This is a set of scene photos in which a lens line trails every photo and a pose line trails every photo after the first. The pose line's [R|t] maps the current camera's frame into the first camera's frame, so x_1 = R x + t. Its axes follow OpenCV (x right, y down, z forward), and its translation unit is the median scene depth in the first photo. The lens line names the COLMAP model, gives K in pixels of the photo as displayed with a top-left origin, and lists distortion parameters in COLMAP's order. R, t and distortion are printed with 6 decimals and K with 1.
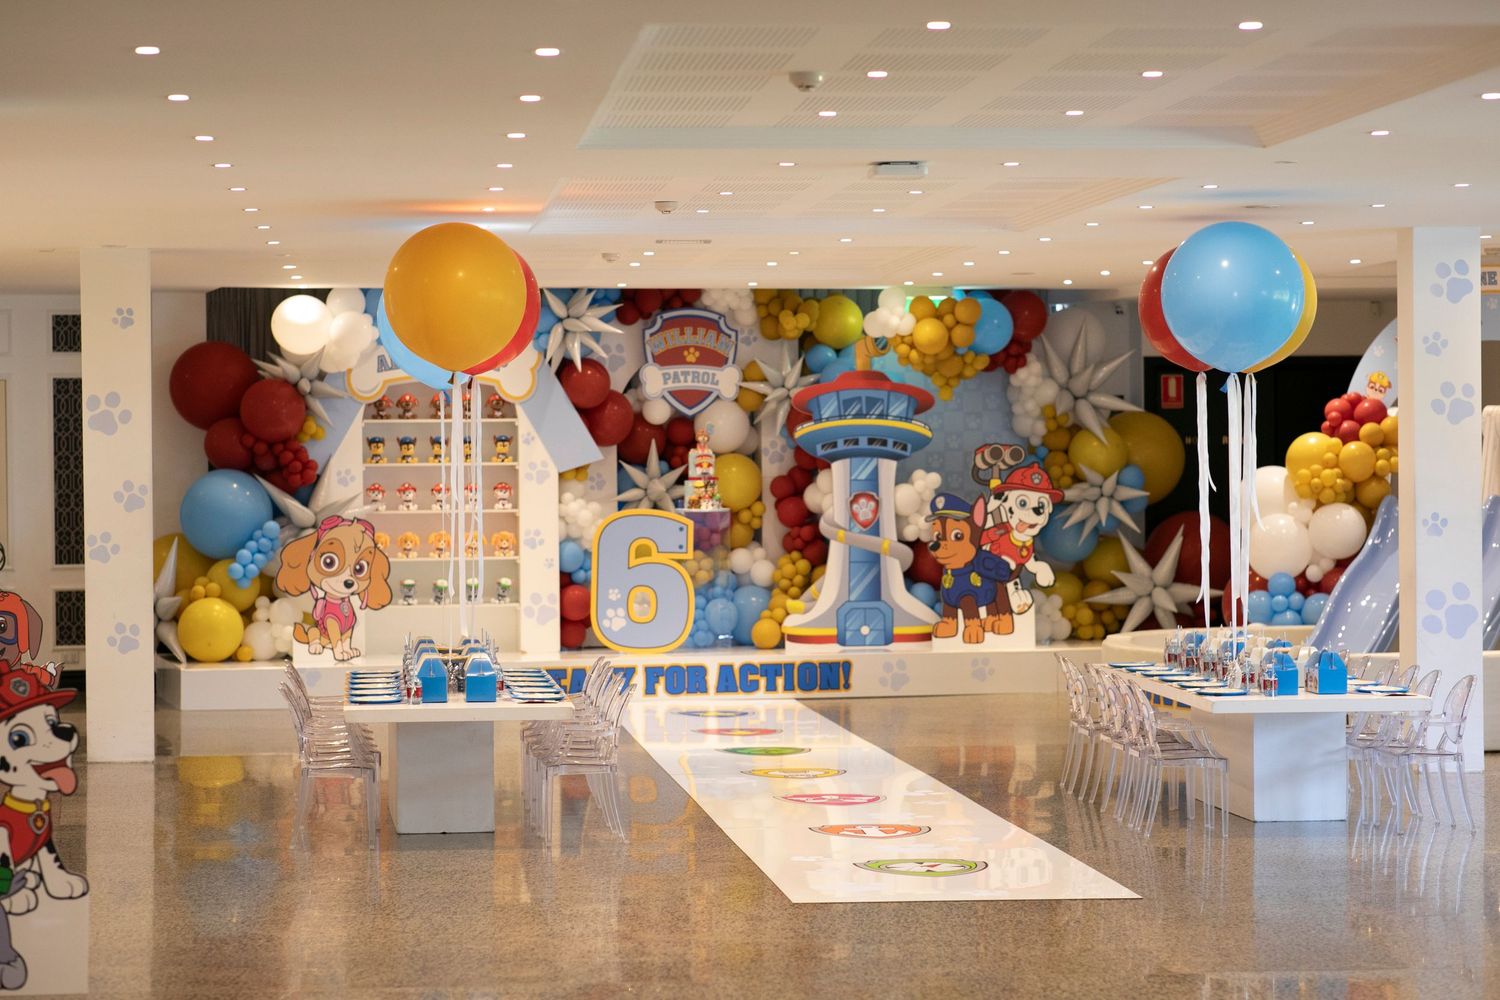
lens RADIAL K [[1486.7, 0, 750.3], [0, 1486.7, 500.1], [0, 0, 1]] dist [0.007354, 0.000000]
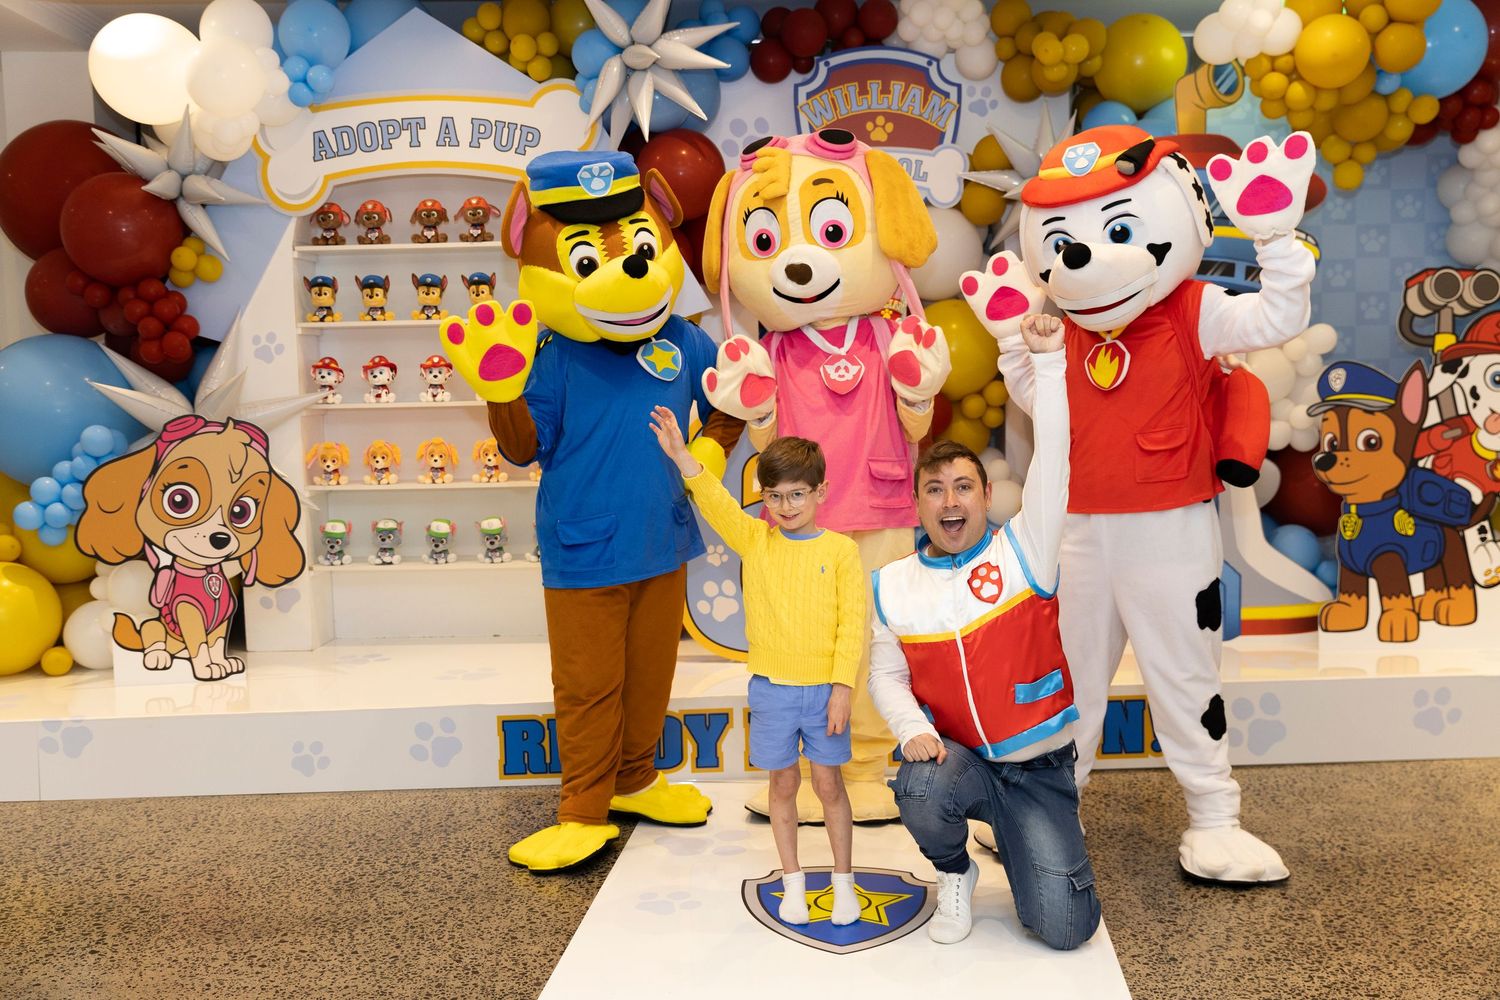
lens RADIAL K [[1486.7, 0, 749.2], [0, 1486.7, 498.3], [0, 0, 1]] dist [0.007354, 0.000000]
pose [[0.983072, 0.003985, -0.183175, 0.018246], [0.010386, 0.996944, 0.077427, 0.000649], [0.182924, -0.078019, 0.980027, 0.435013]]
